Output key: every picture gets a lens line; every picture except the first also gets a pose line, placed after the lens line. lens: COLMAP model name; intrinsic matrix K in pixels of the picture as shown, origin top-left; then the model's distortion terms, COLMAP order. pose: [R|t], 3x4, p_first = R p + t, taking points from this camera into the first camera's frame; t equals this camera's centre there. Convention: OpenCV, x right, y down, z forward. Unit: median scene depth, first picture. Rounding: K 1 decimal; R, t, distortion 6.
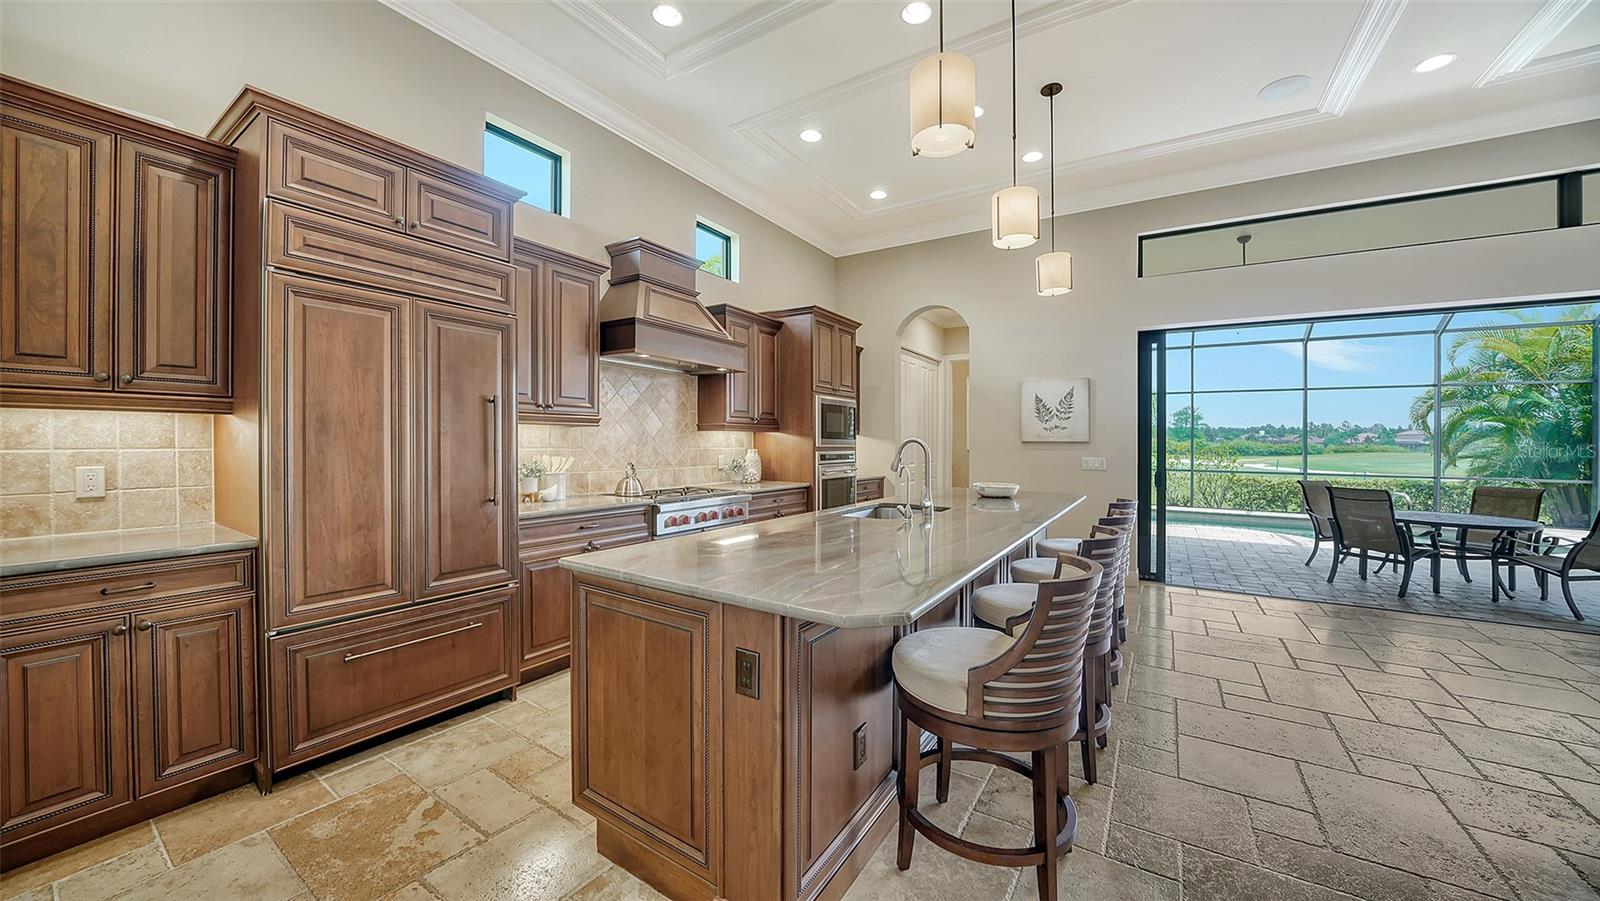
lens RADIAL K [[566.3, 0, 793.4], [0, 566.3, 435.4], [0, 0, 1]] dist [-0.013150, 0.000031]
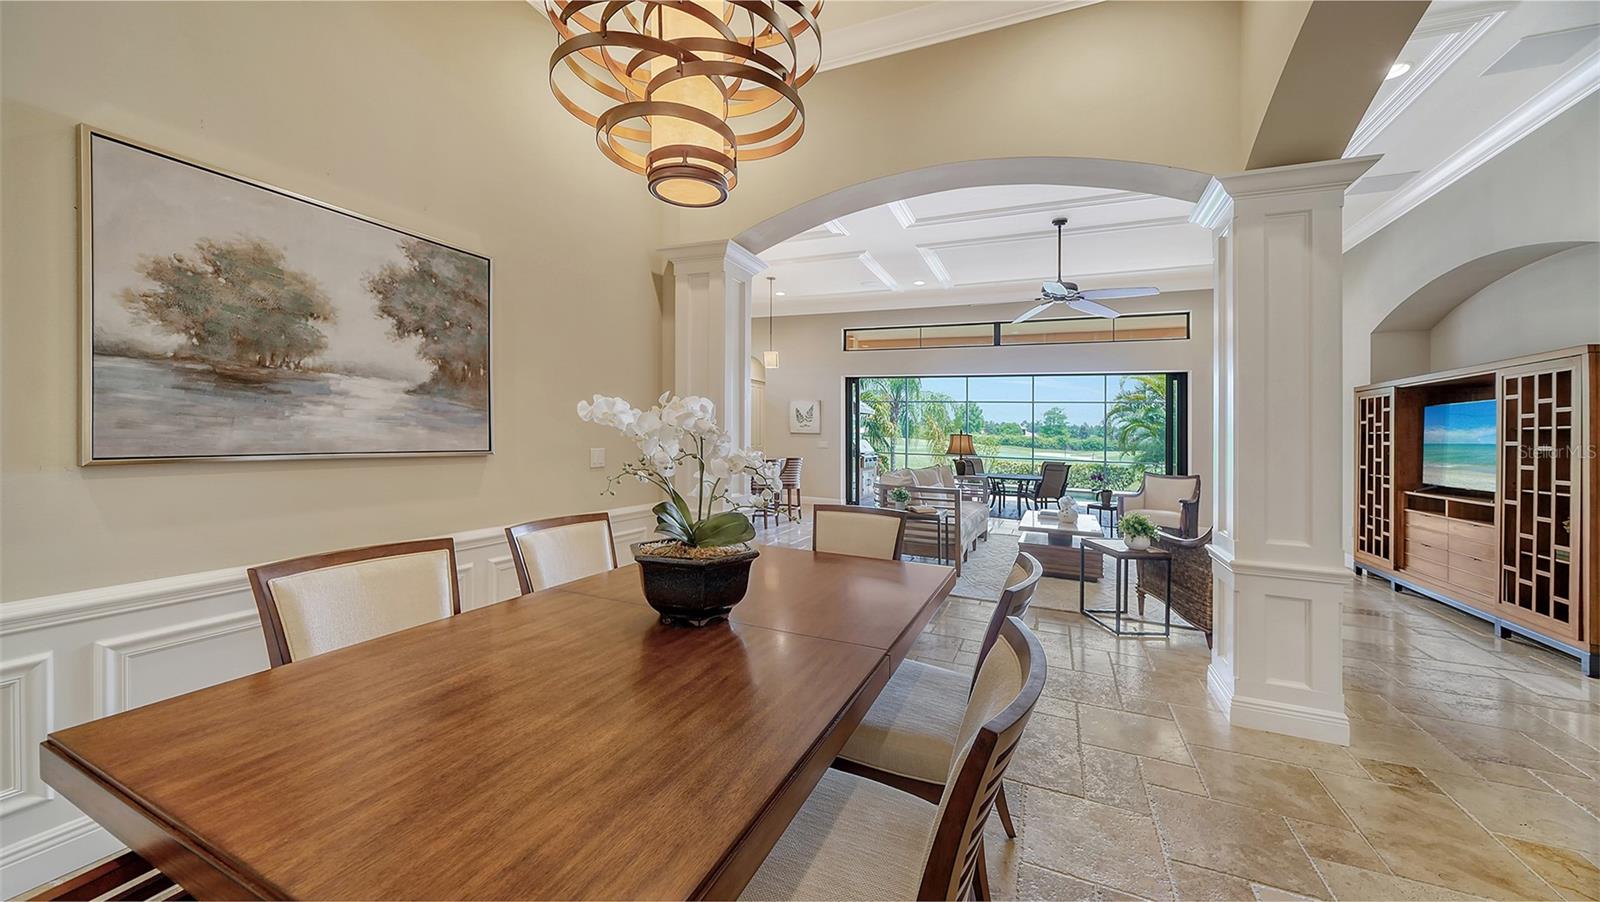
lens RADIAL K [[560.0, 0, 800.8], [0, 560.0, 446.0], [0, 0, 1]] dist [-0.001969, -0.000102]
pose [[0.988138, 0.015942, 0.152736, 0.174695], [-0.021438, 0.999178, 0.034407, -0.010334], [-0.152062, -0.037273, 0.987668, -0.930444]]
